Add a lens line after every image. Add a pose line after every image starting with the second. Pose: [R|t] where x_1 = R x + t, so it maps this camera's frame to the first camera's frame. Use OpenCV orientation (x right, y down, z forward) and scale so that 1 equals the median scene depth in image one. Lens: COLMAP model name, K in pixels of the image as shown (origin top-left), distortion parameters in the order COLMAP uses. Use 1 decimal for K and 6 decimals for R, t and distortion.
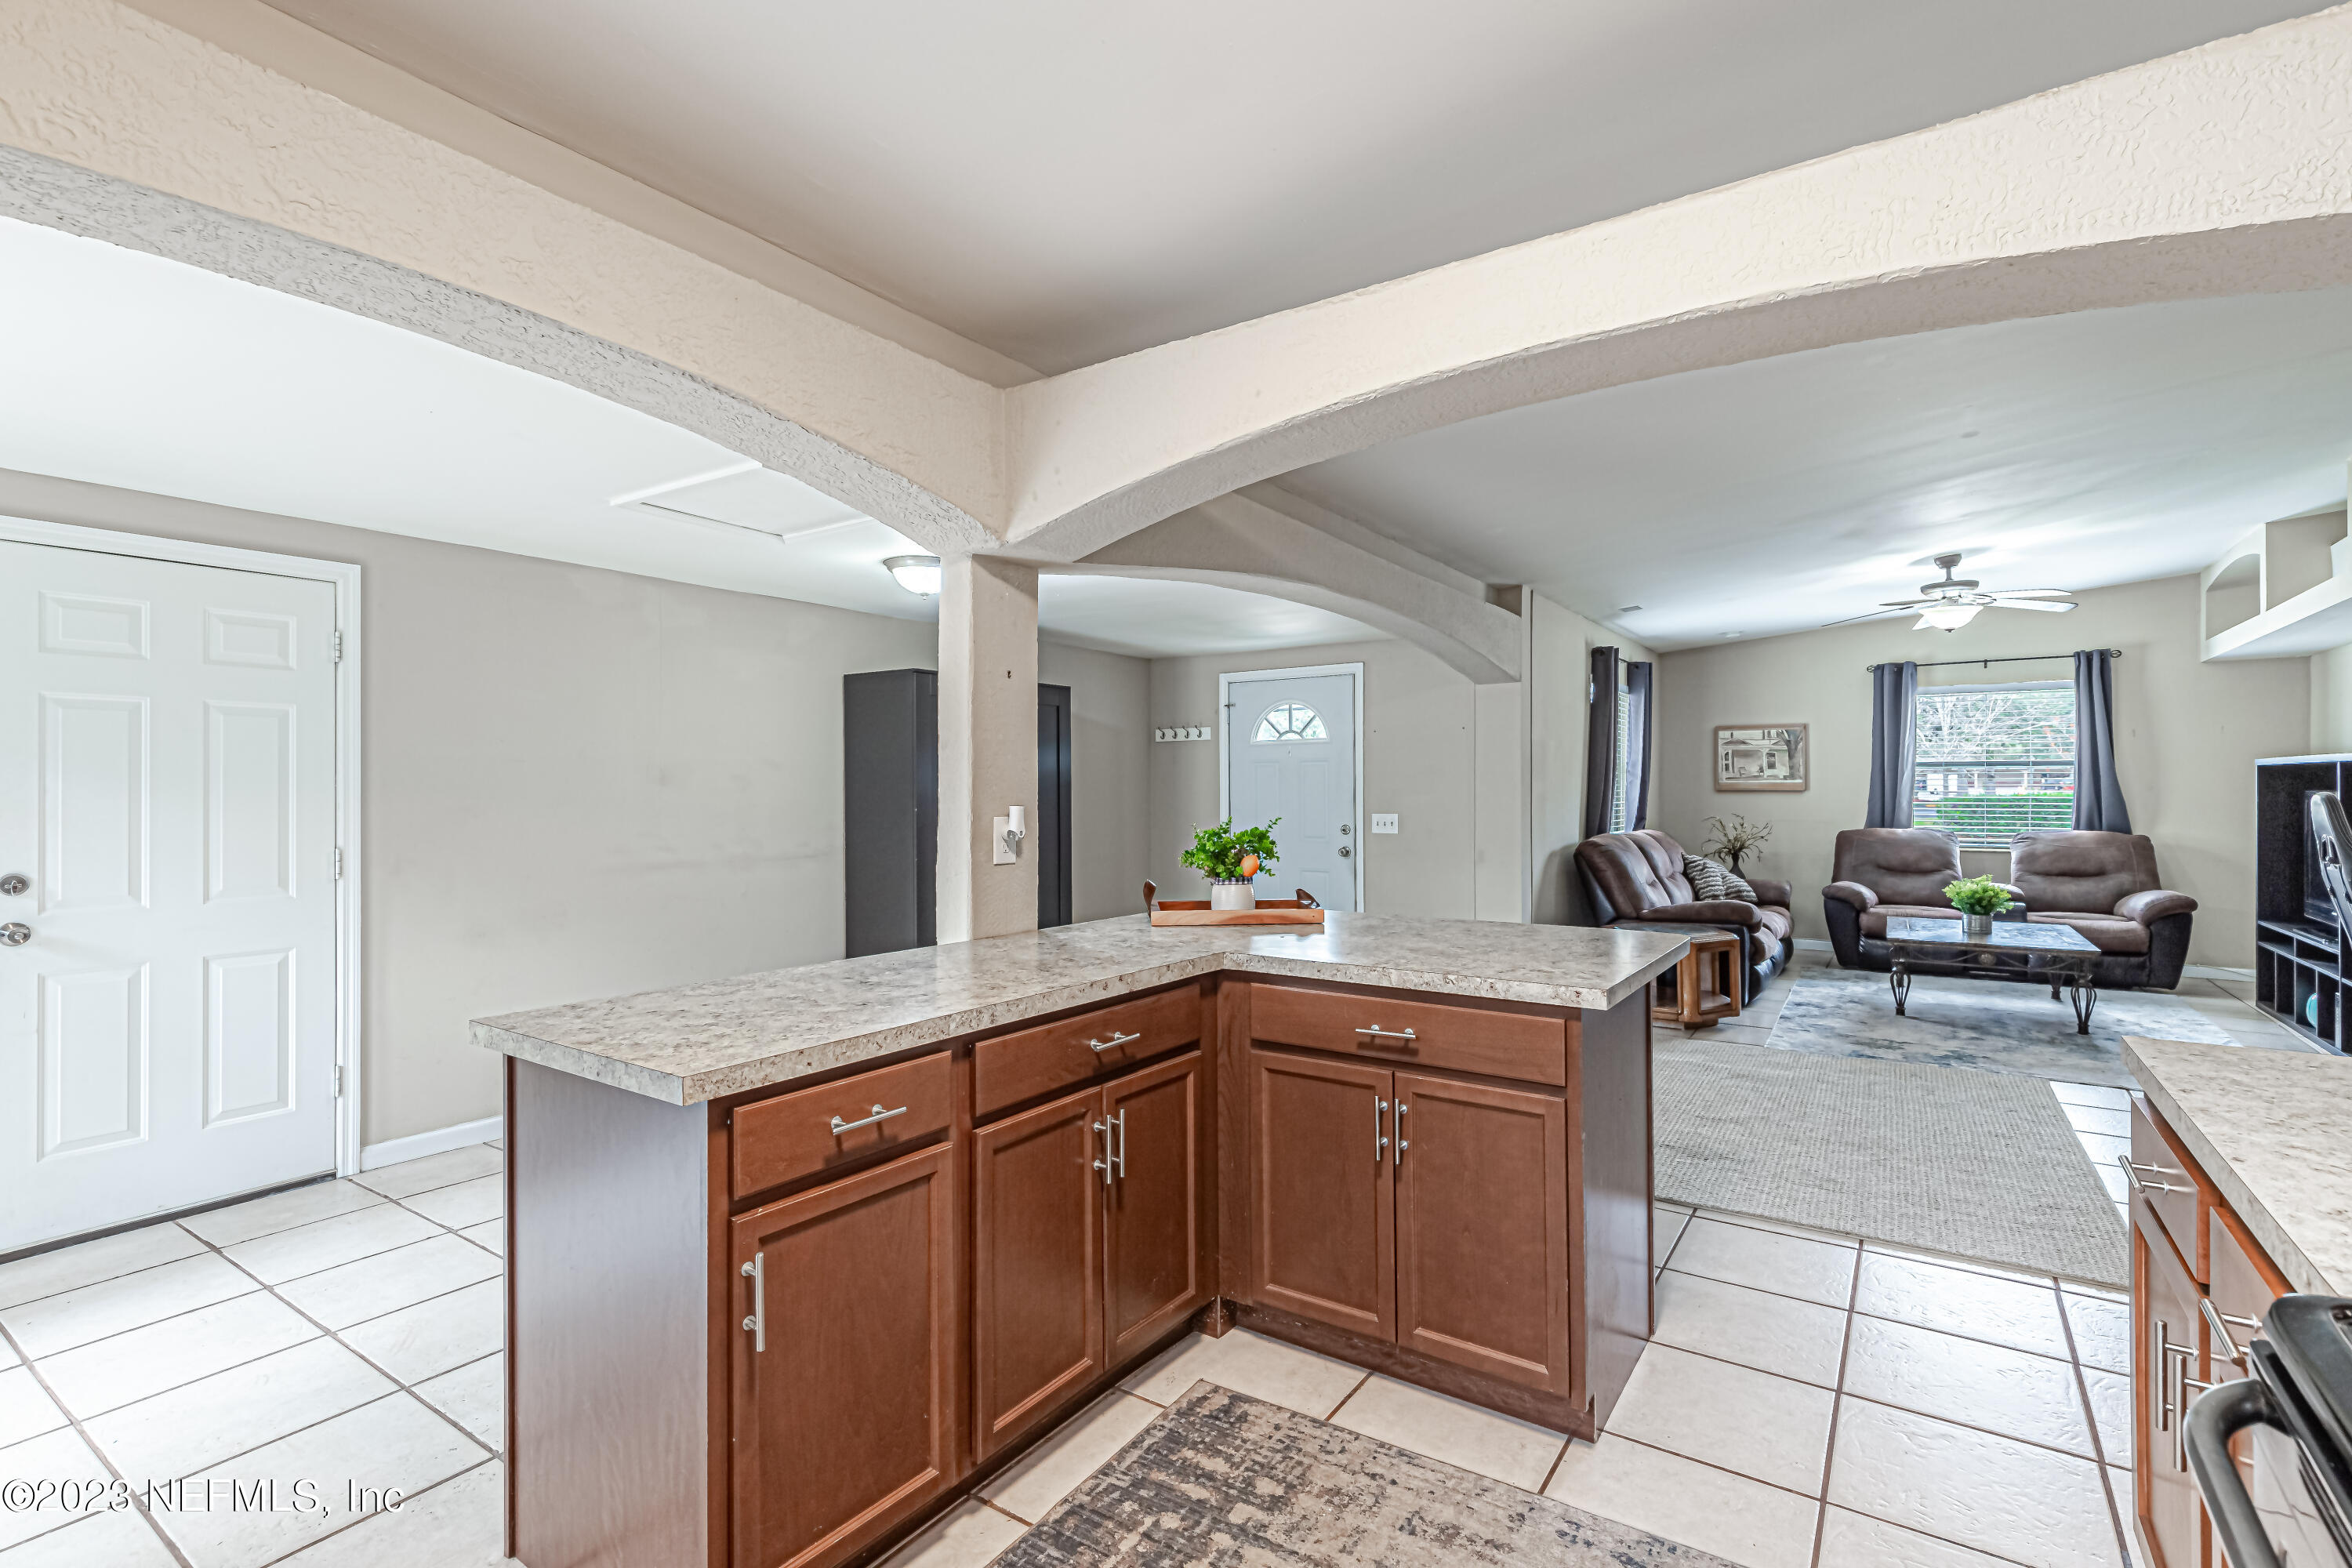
lens RADIAL K [[1071.6, 0, 1157.1], [0, 1071.6, 782.6], [0, 0, 1]] dist [0.012091, -0.003790]
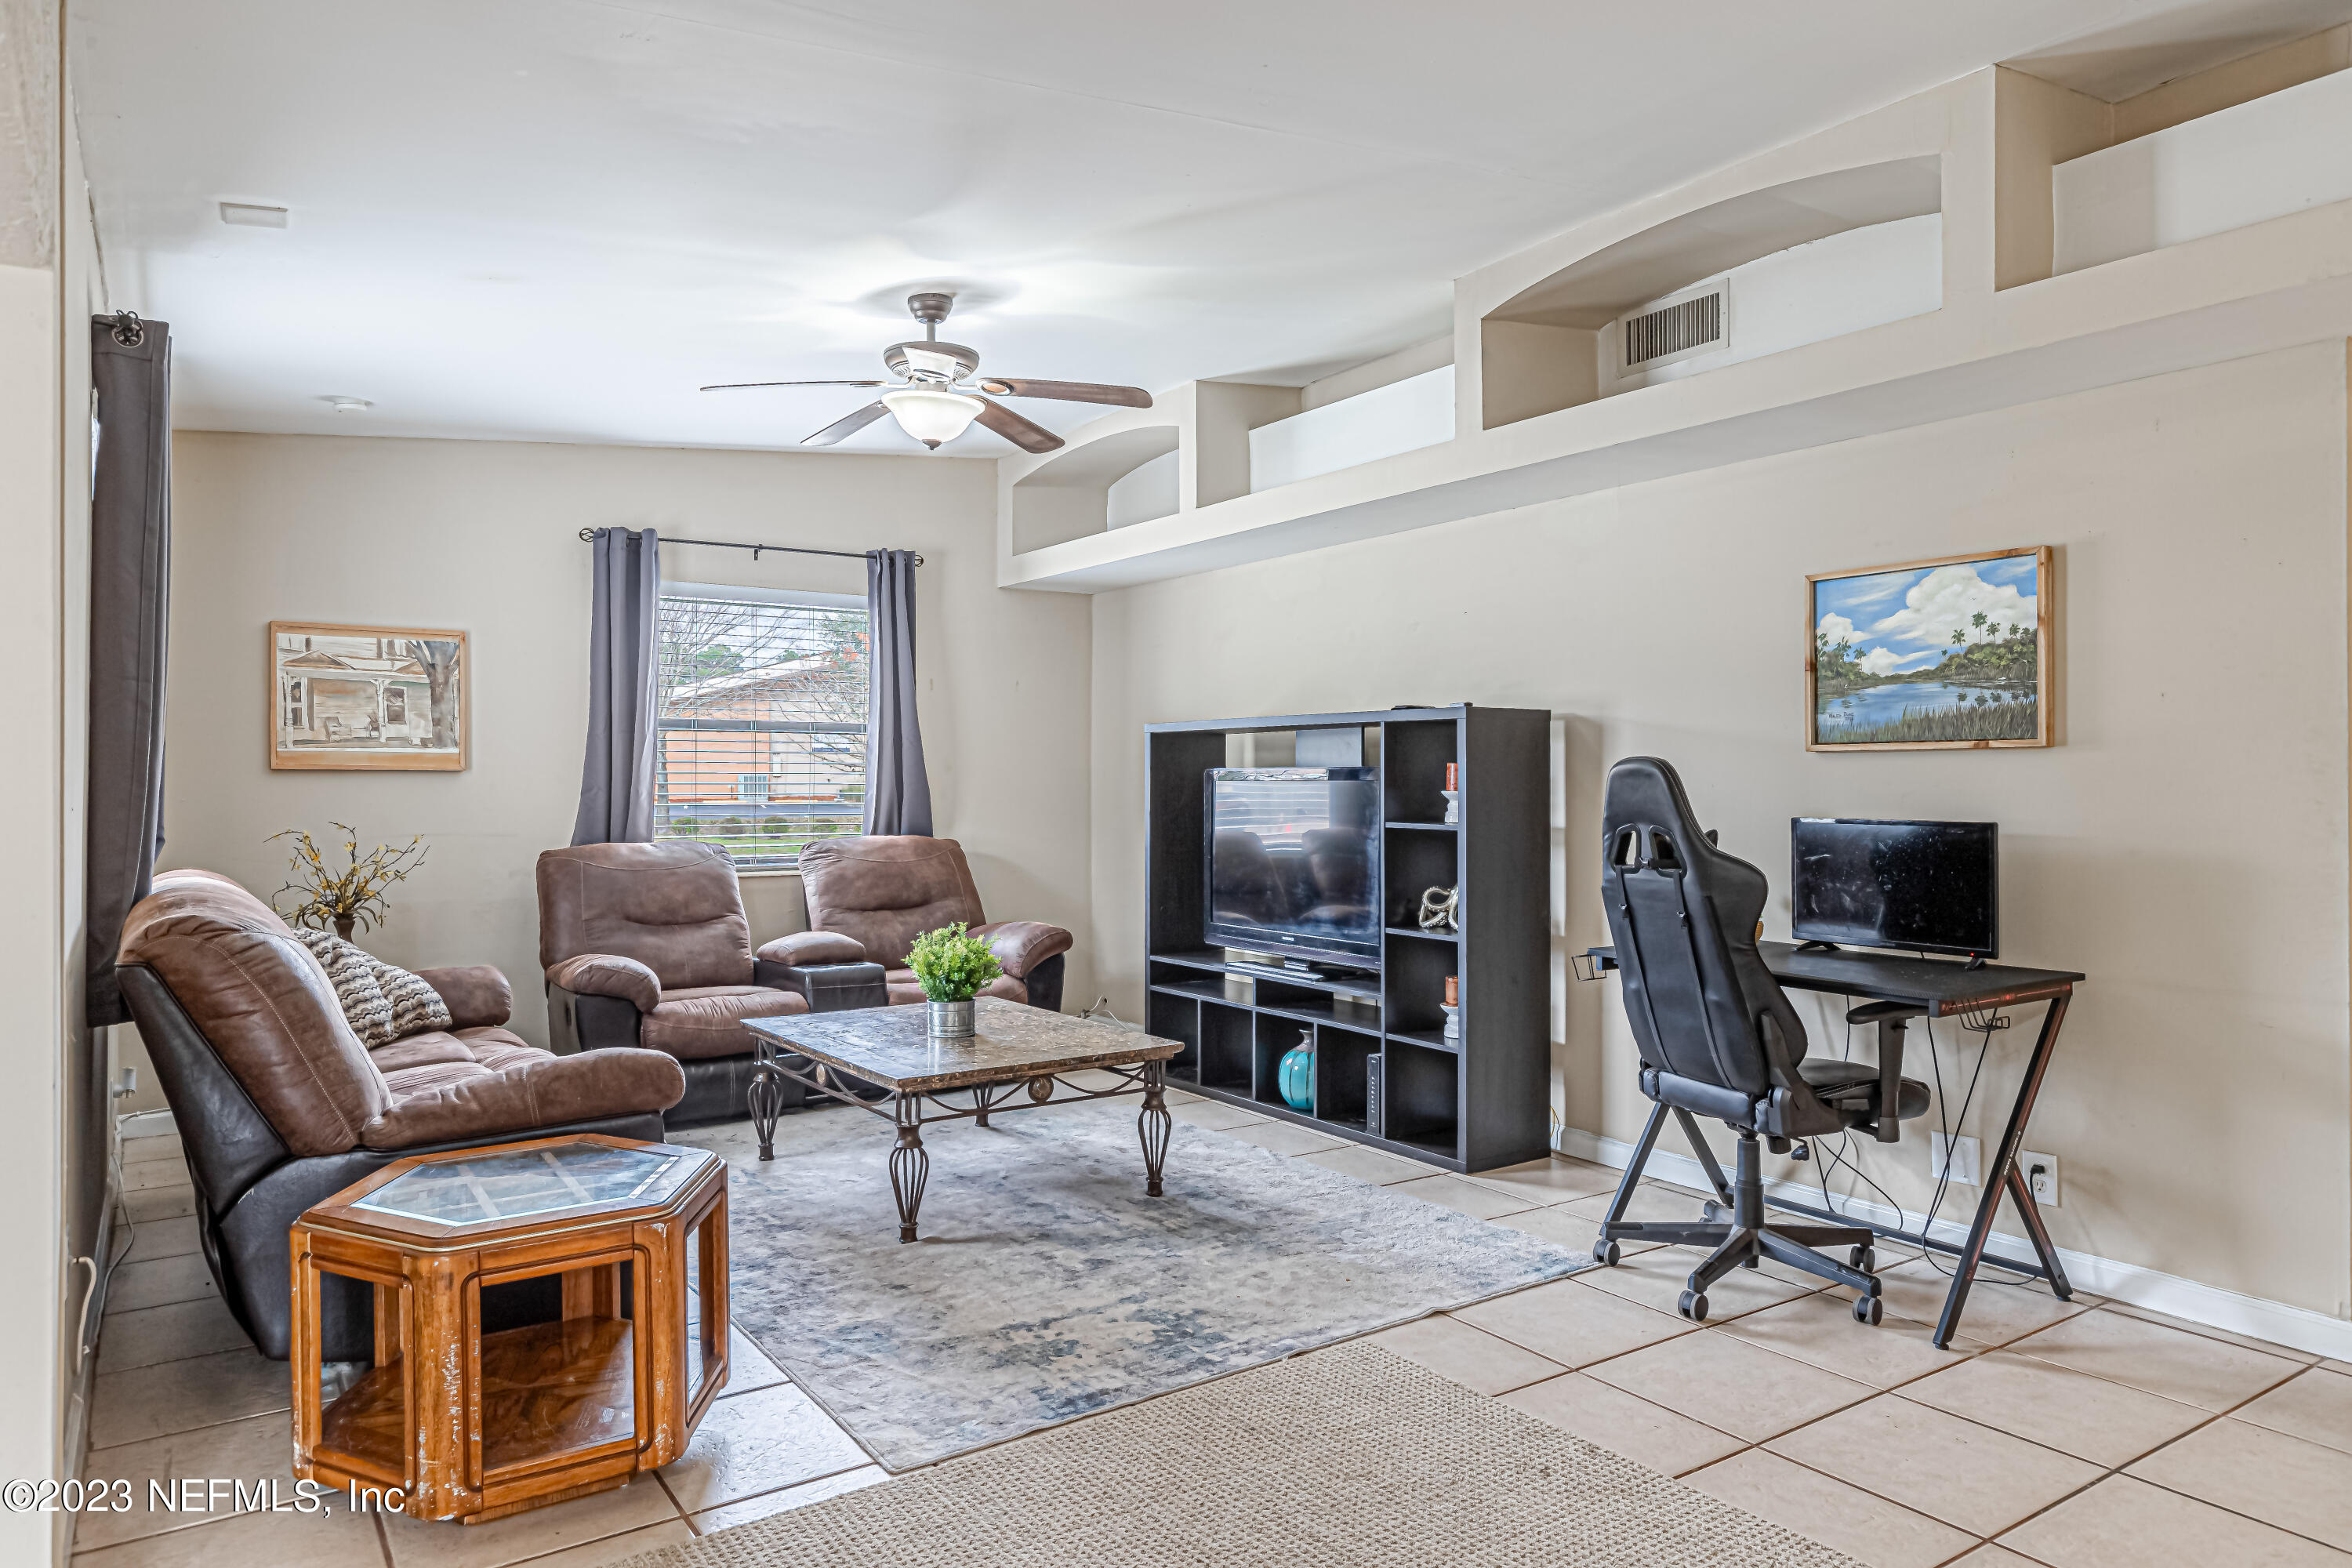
lens RADIAL K [[1515.8, 0, 1191.1], [0, 1515.8, 780.6], [0, 0, 1]] dist [0.013853, -0.002304]
pose [[0.343251, 0.003289, 0.939238, 0.091554], [-0.002594, 0.999993, -0.002553, 0.014791], [-0.939240, -0.001560, 0.343257, 0.542455]]
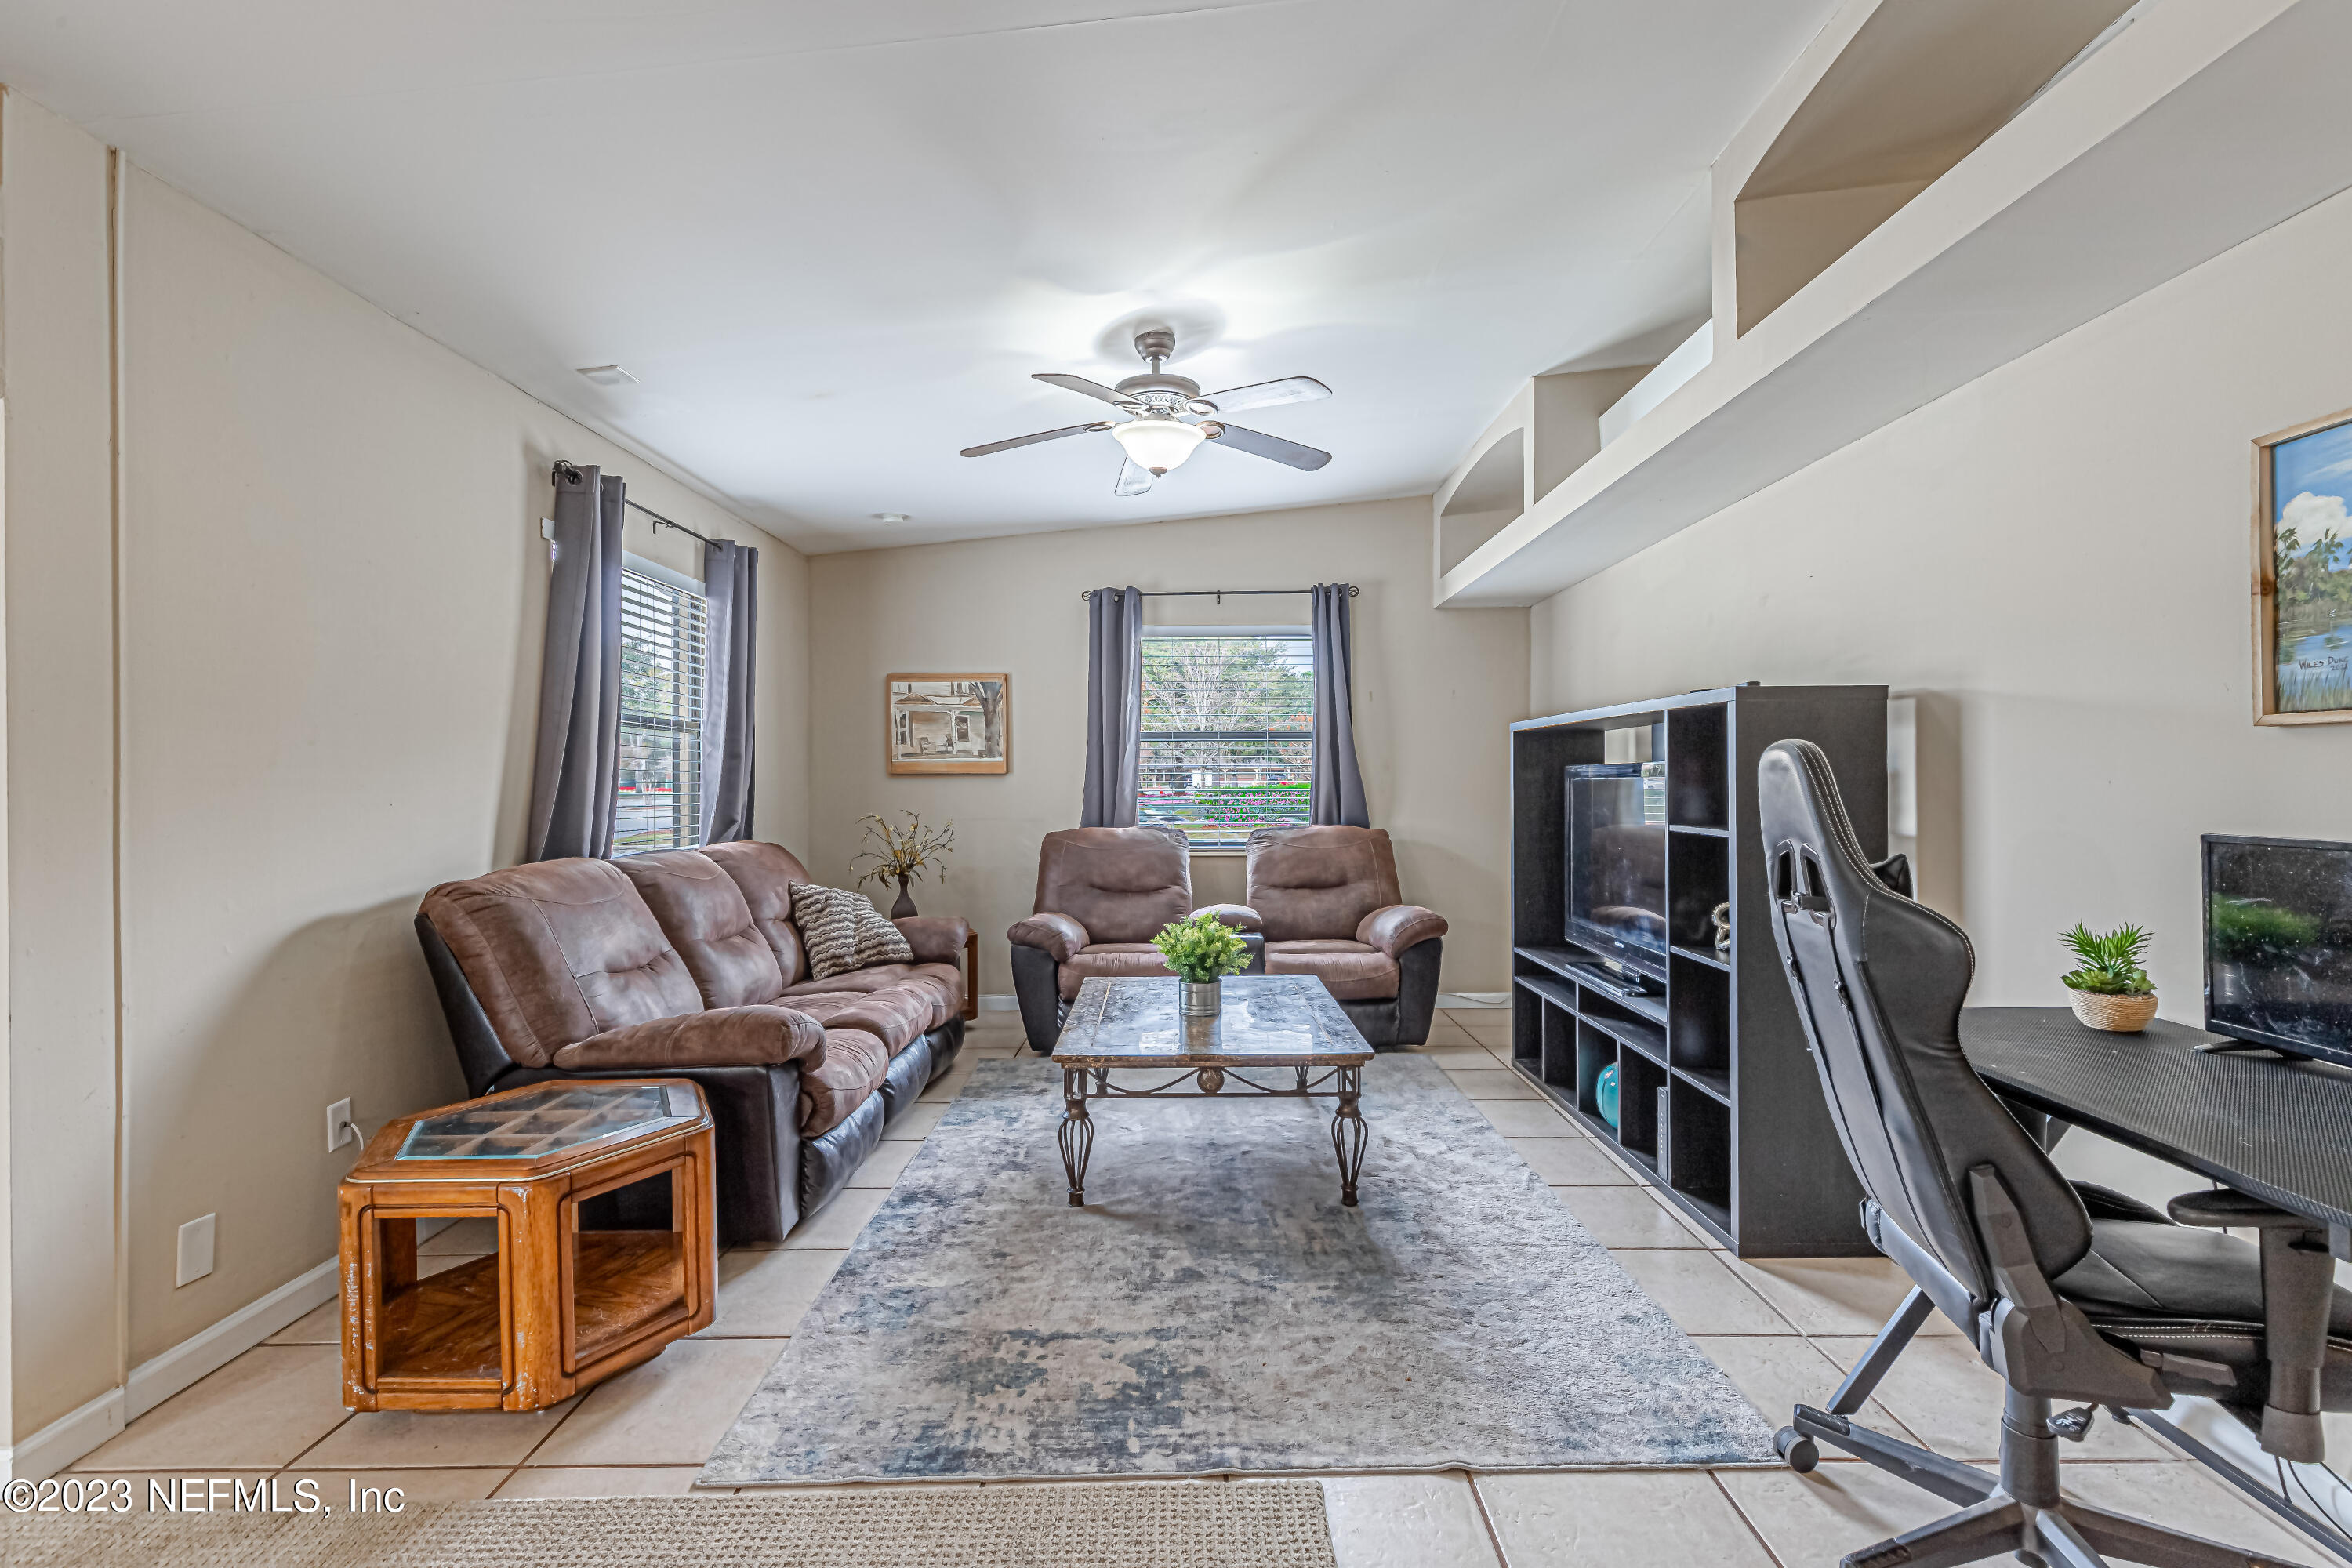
lens RADIAL K [[1071.6, 0, 1186.1], [0, 1071.6, 782.6], [0, 0, 1]] dist [0.012091, -0.003790]
pose [[0.818470, -0.002937, 0.574541, 0.364150], [0.002087, 0.999996, 0.002140, 0.013772], [-0.574545, -0.000552, 0.818473, 0.458255]]
